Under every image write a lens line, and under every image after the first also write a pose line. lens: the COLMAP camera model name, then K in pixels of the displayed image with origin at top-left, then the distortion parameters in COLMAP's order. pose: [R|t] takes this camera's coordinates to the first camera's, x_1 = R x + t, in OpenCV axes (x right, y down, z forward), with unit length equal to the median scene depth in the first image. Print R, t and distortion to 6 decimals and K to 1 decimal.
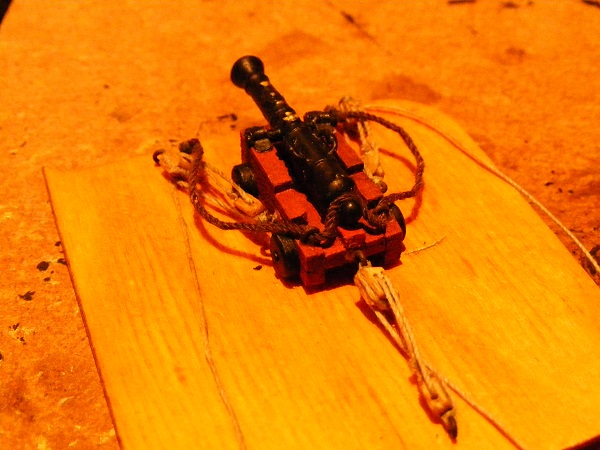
lens RADIAL K [[222.2, 0, 296.3], [0, 222.2, 225.8], [0, 0, 1]] dist [-0.013259, 0.000295]
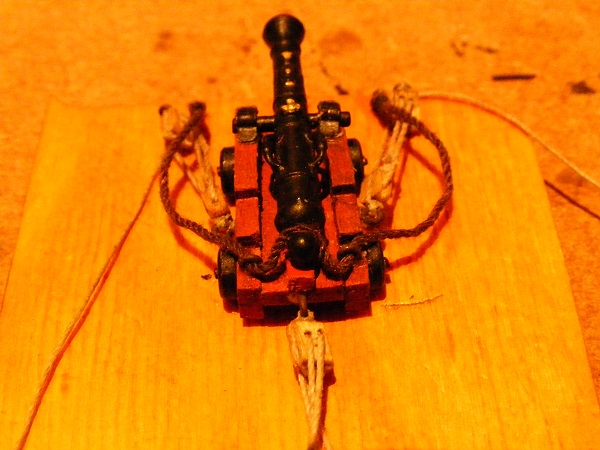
lens RADIAL K [[260.8, 0, 299.4], [0, 260.8, 225.1], [0, 0, 1]] dist [-0.018164, -0.000524]
pose [[0.970529, 0.231040, -0.068516, 0.457033], [-0.228616, 0.972635, 0.041433, -0.294118], [0.076214, -0.024548, 0.996789, 0.090243]]
